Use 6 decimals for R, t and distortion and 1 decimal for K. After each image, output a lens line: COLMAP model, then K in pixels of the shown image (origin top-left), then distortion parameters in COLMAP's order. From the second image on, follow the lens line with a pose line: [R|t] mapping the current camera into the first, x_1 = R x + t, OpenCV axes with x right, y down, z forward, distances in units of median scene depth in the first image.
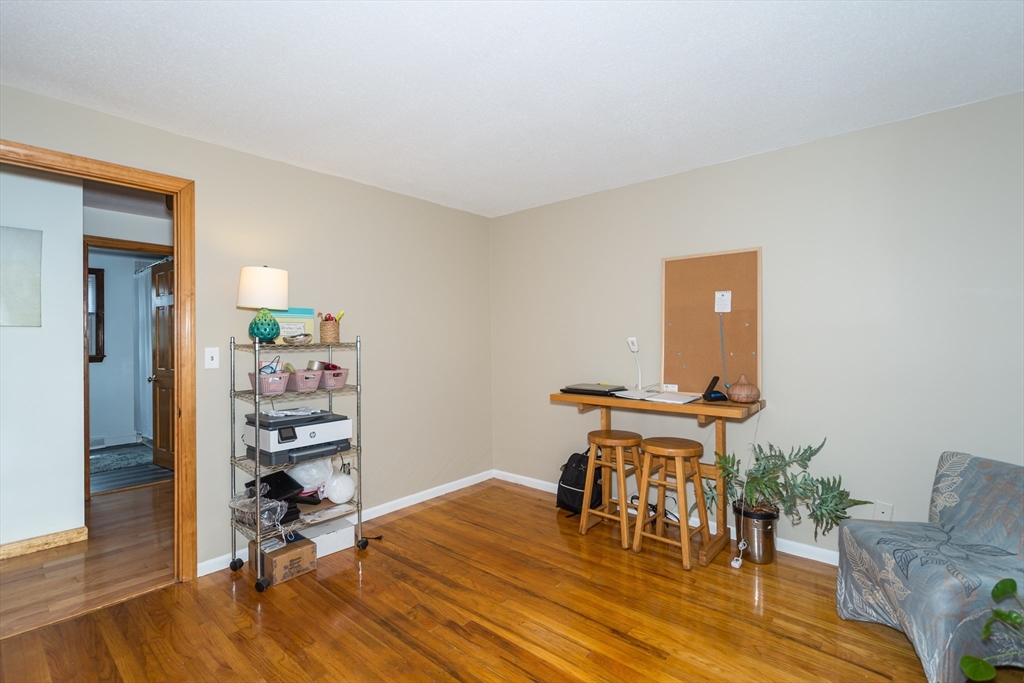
lens RADIAL K [[502.6, 0, 512.0], [0, 502.6, 341.5], [0, 0, 1]] dist [0.000688, 0.000135]
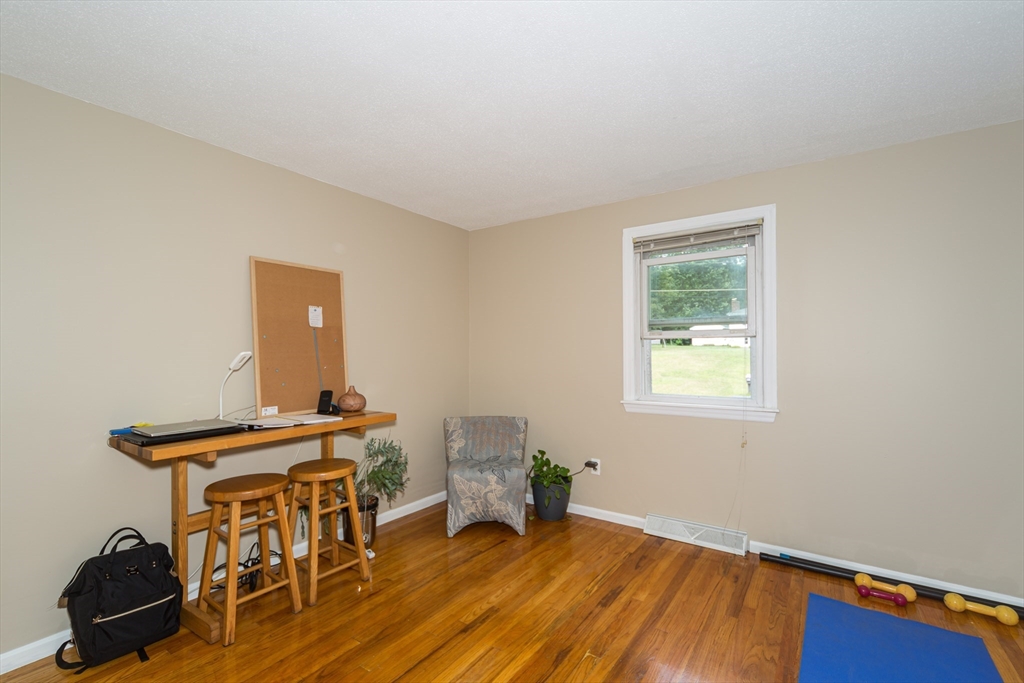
lens RADIAL K [[465.9, 0, 508.7], [0, 465.9, 351.8], [0, 0, 1]] dist [-0.000907, -0.000116]
pose [[-0.147766, -0.003233, 0.989017, -0.589427], [0.001504, 0.999993, 0.003494, -0.011810], [-0.989021, 0.002004, -0.147760, 0.794525]]
